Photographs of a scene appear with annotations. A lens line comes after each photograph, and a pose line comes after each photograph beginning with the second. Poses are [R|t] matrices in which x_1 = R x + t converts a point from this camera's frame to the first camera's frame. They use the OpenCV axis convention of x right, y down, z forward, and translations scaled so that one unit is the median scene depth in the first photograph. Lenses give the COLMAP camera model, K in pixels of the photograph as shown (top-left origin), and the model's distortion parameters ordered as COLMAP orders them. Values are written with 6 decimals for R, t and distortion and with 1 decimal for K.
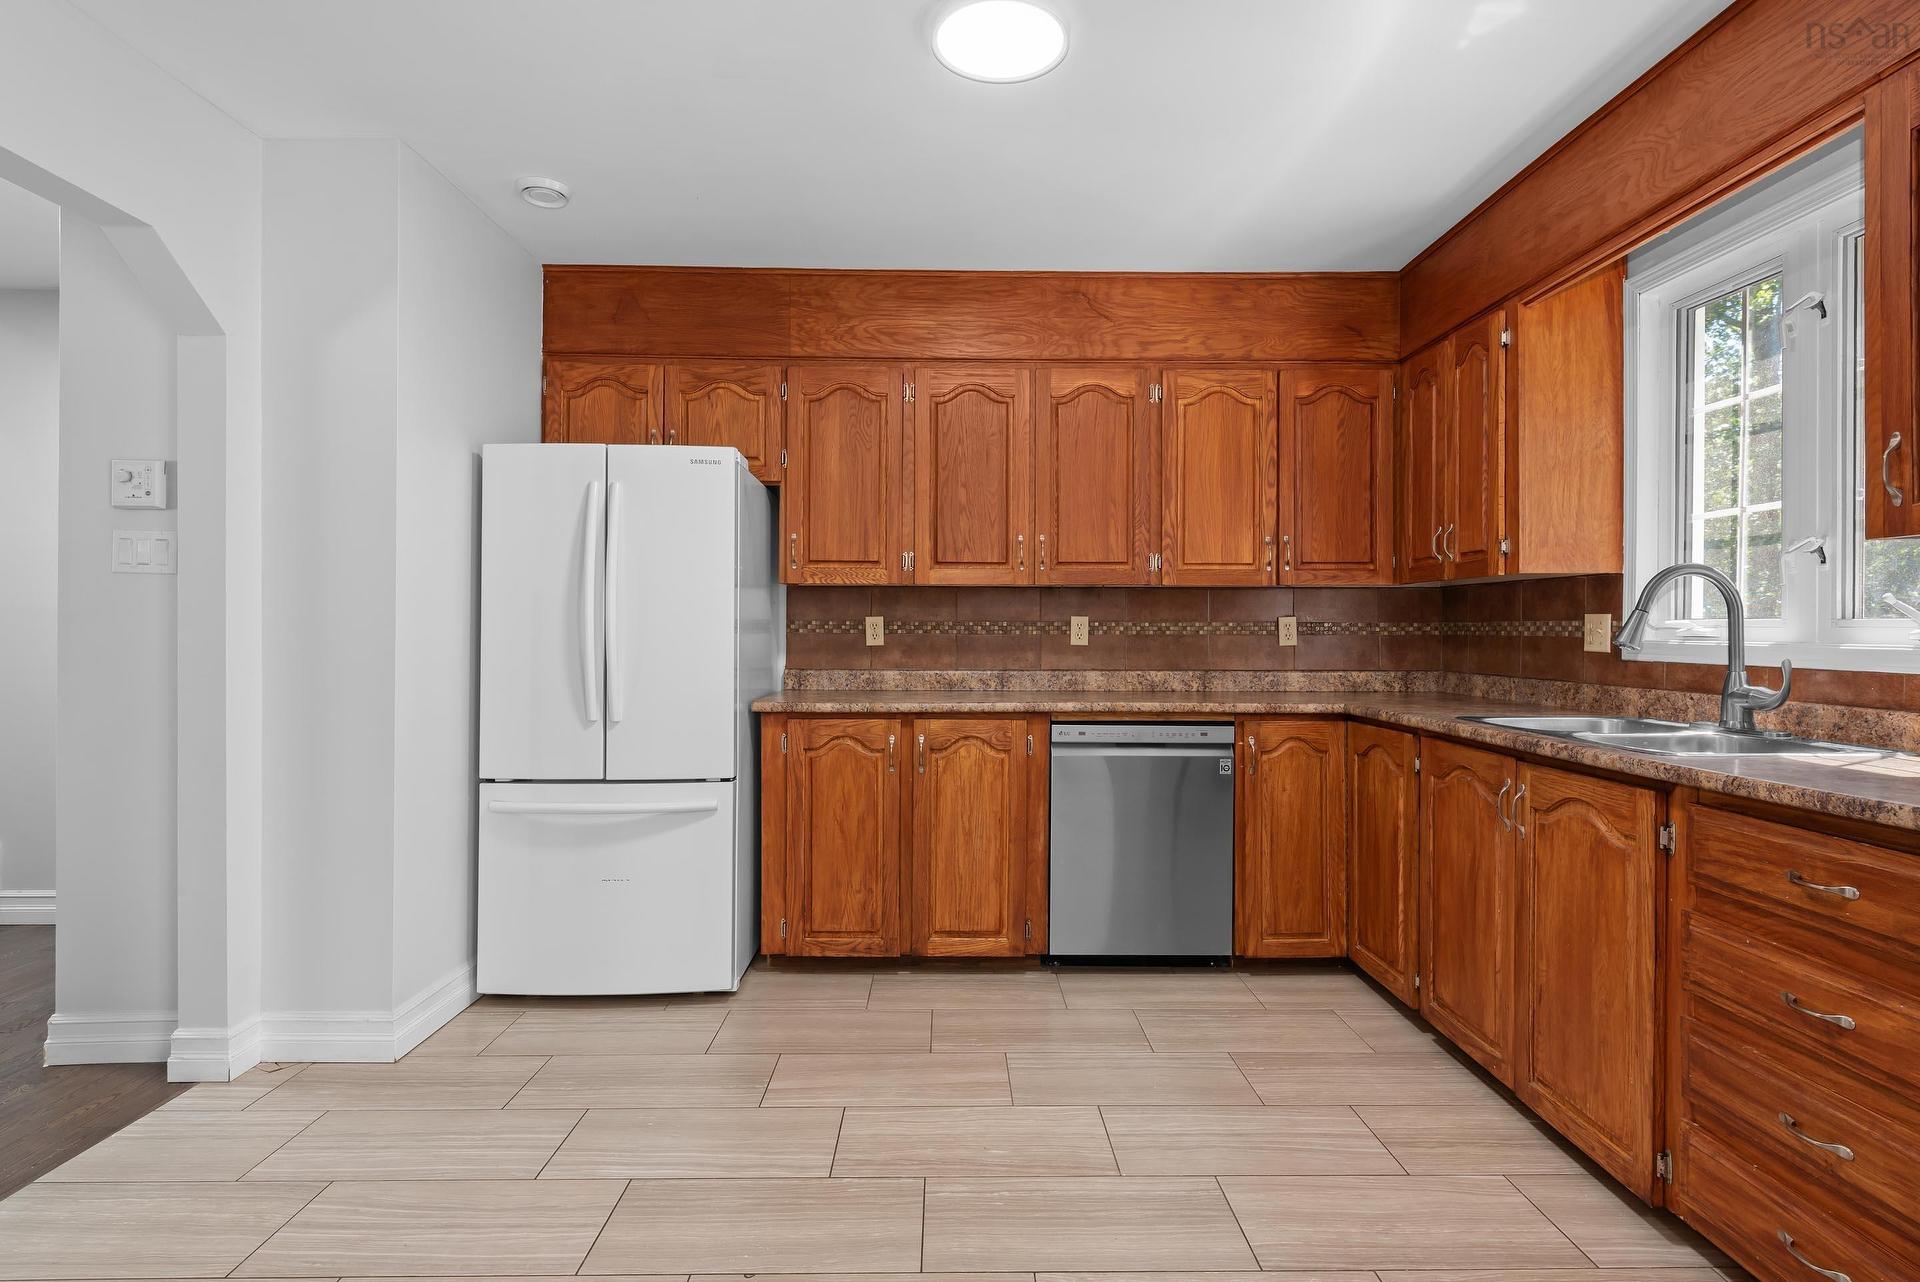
lens RADIAL K [[963.8, 0, 957.6], [0, 963.8, 633.6], [0, 0, 1]] dist [-0.019111, -0.000487]
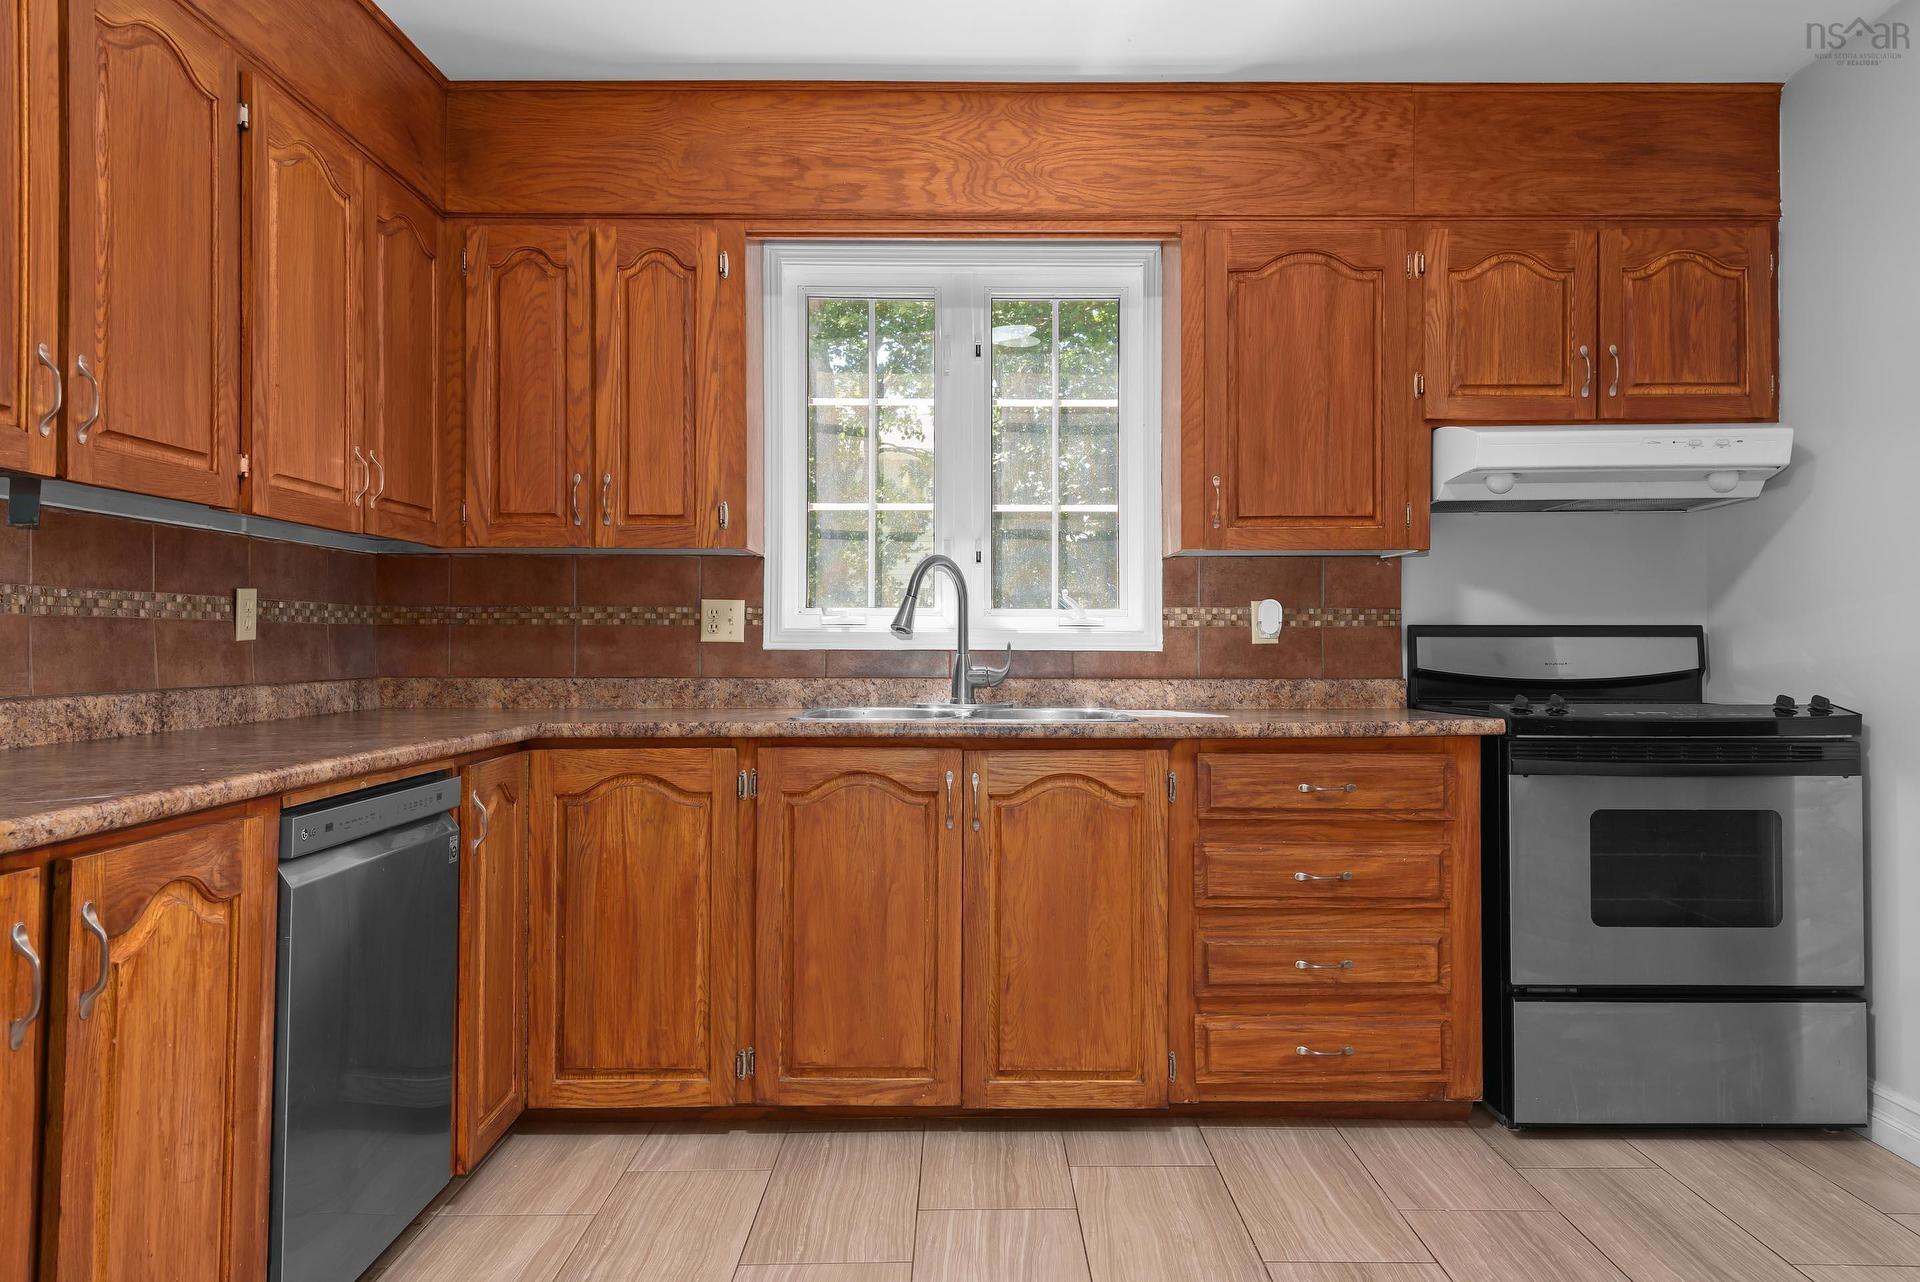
lens RADIAL K [[1246.5, 0, 979.3], [0, 1246.5, 638.1], [0, 0, 1]] dist [0.005538, -0.000731]
pose [[0.009036, 0.001803, 0.999958, -0.511814], [0.003074, 0.999994, -0.001830, 0.018785], [-0.999954, 0.003090, 0.009030, 0.771020]]
